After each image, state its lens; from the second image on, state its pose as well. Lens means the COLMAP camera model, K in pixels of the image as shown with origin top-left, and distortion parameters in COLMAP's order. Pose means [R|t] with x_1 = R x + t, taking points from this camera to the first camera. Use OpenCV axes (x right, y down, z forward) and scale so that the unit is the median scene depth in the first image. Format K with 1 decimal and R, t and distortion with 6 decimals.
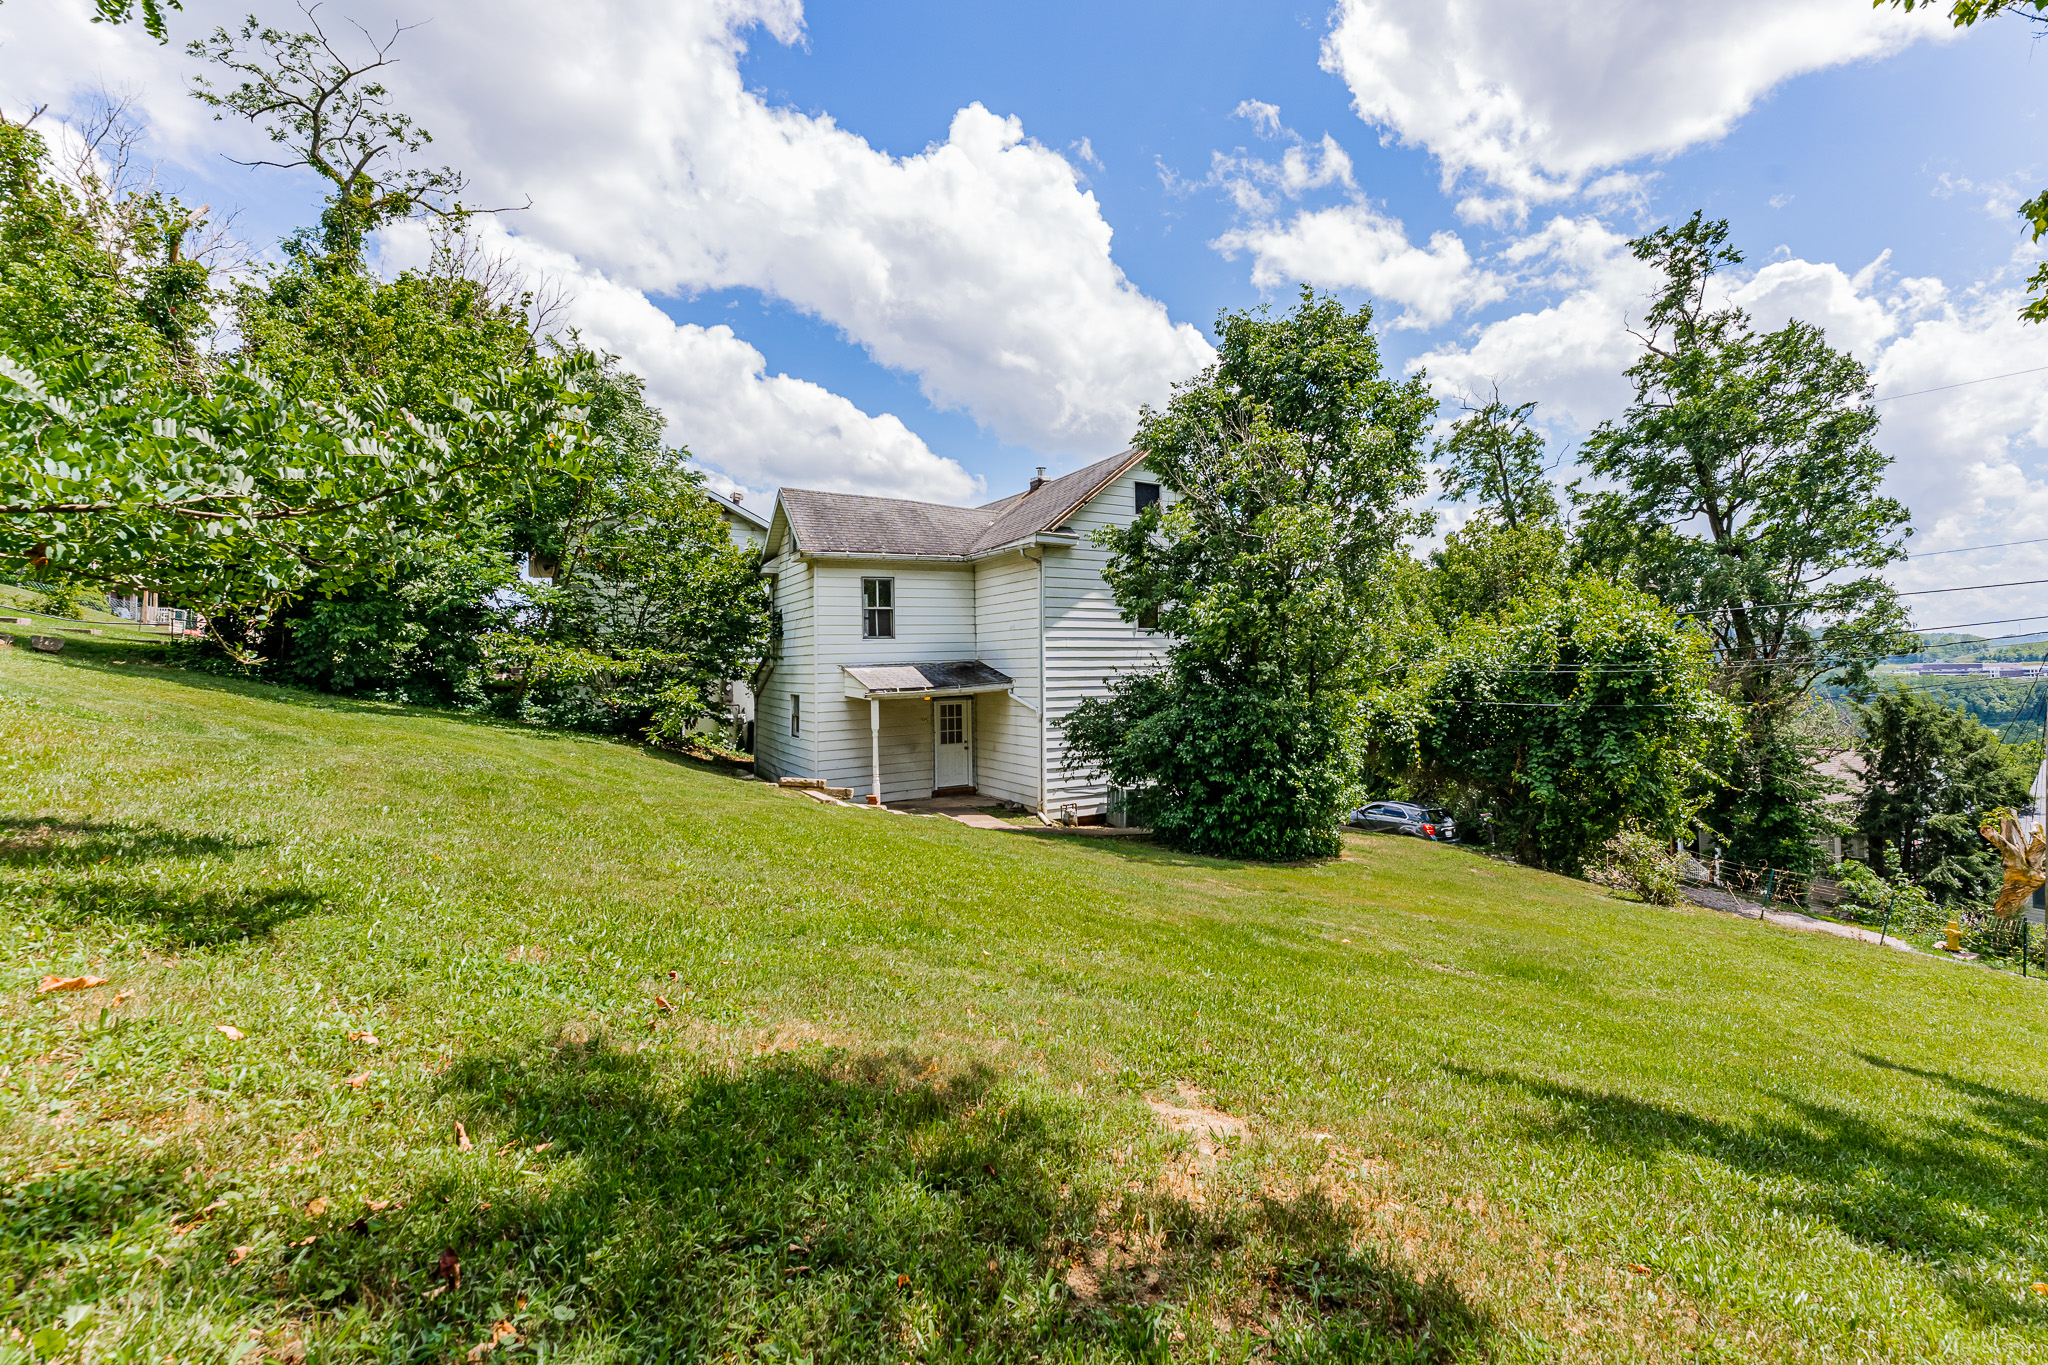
lens RADIAL K [[824.2, 0, 1024.0], [0, 824.2, 682.5], [0, 0, 1]] dist [-0.000930, -0.000060]
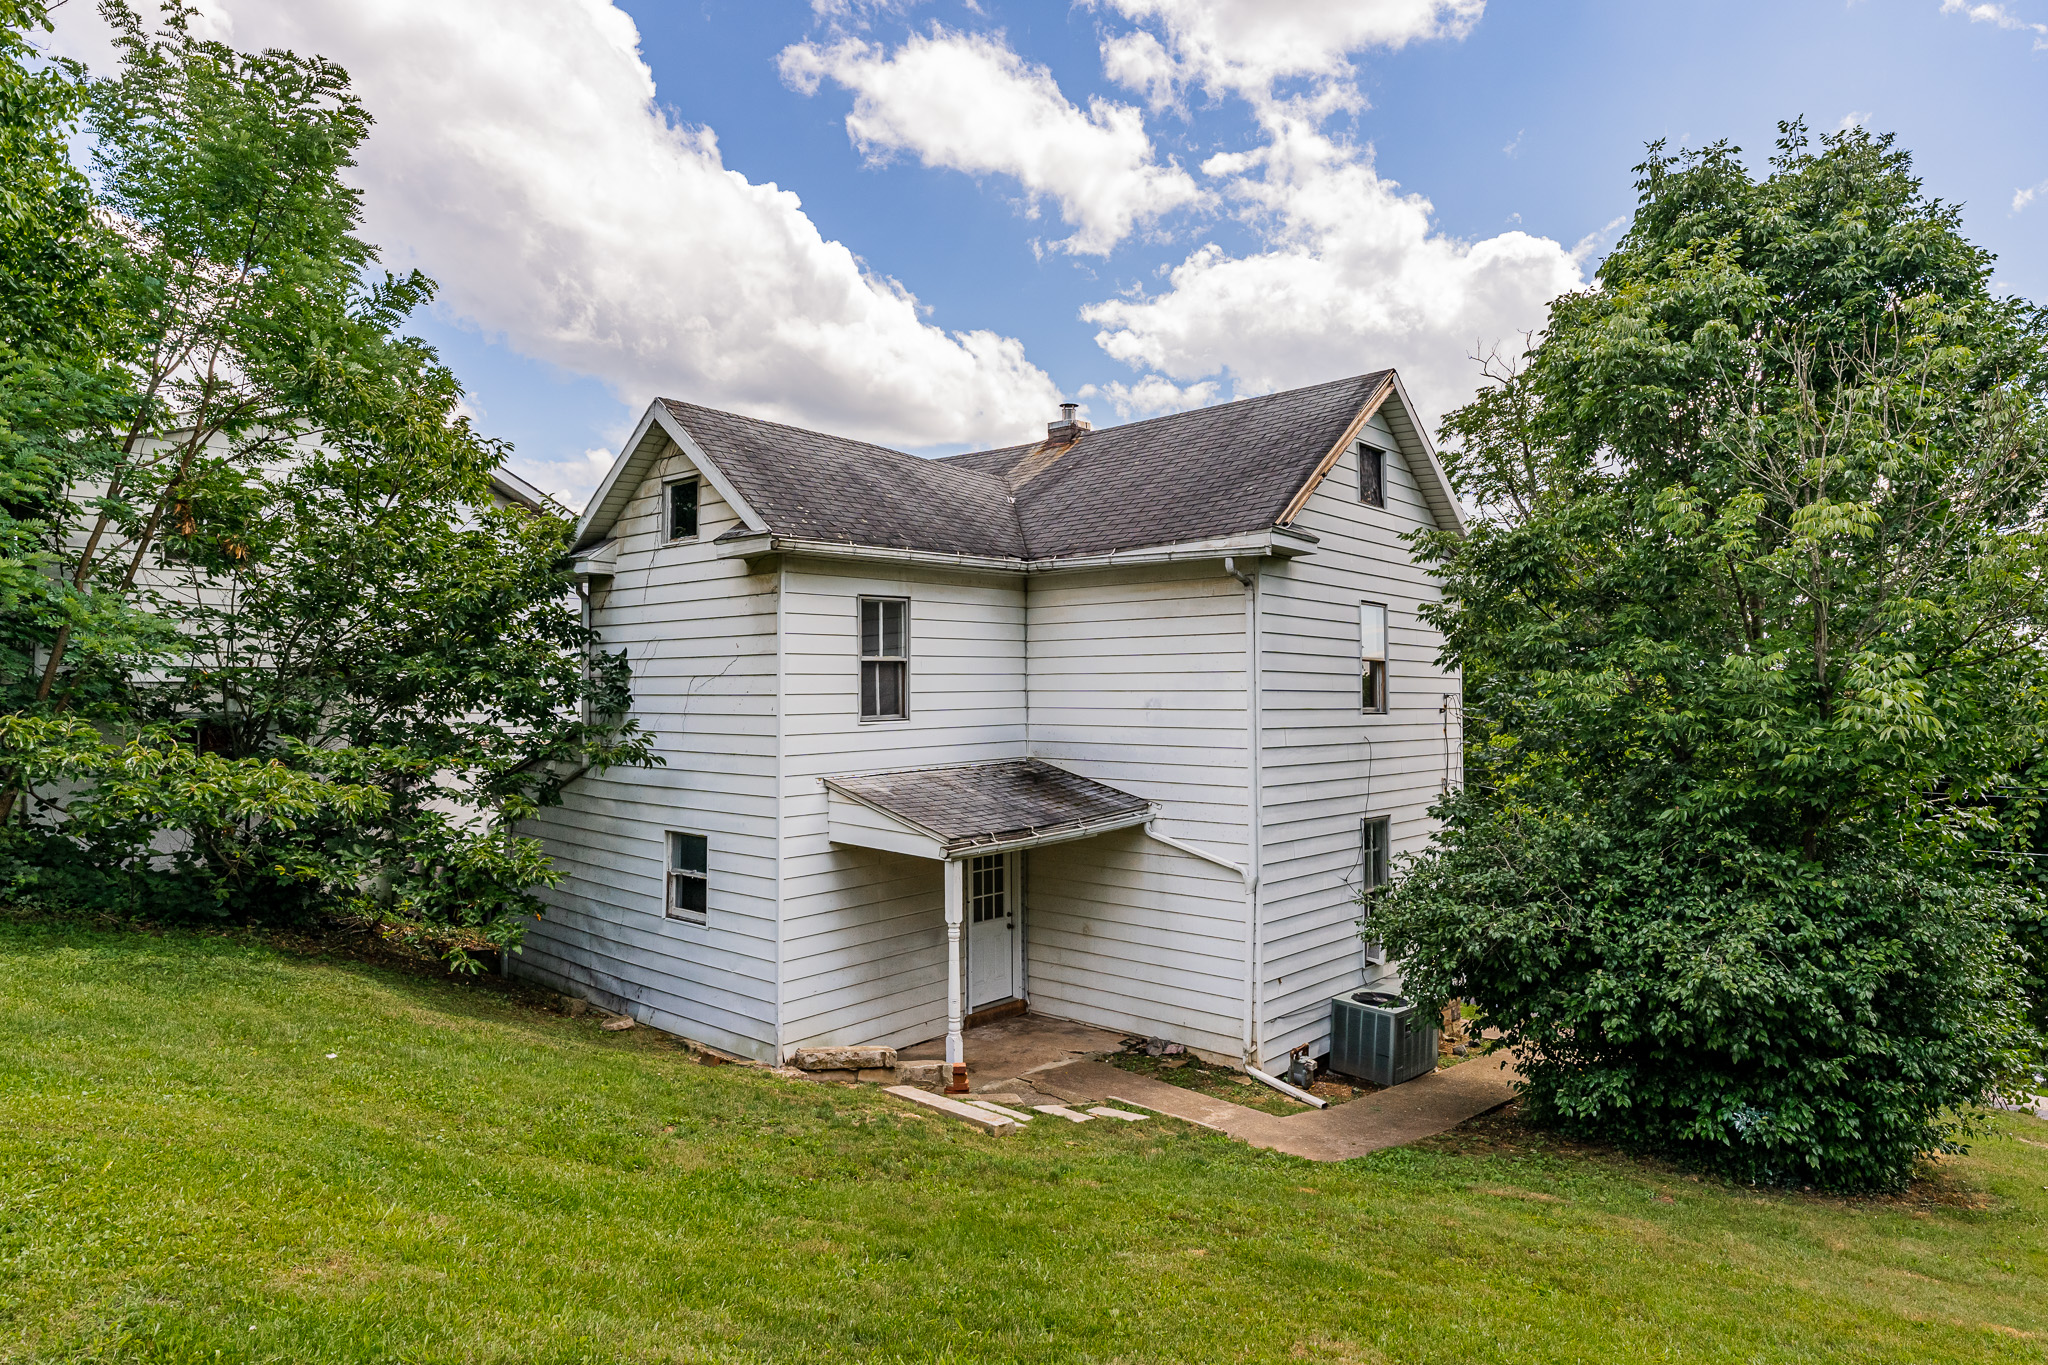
lens RADIAL K [[1195.5, 0, 1024.0], [0, 1195.5, 682.5], [0, 0, 1]] dist [0.001146, 0.001485]
pose [[0.954936, 0.015499, 0.296407, -0.304395], [-0.004957, 0.999329, -0.036283, -0.049716], [-0.296770, 0.033179, 0.954372, 0.288567]]
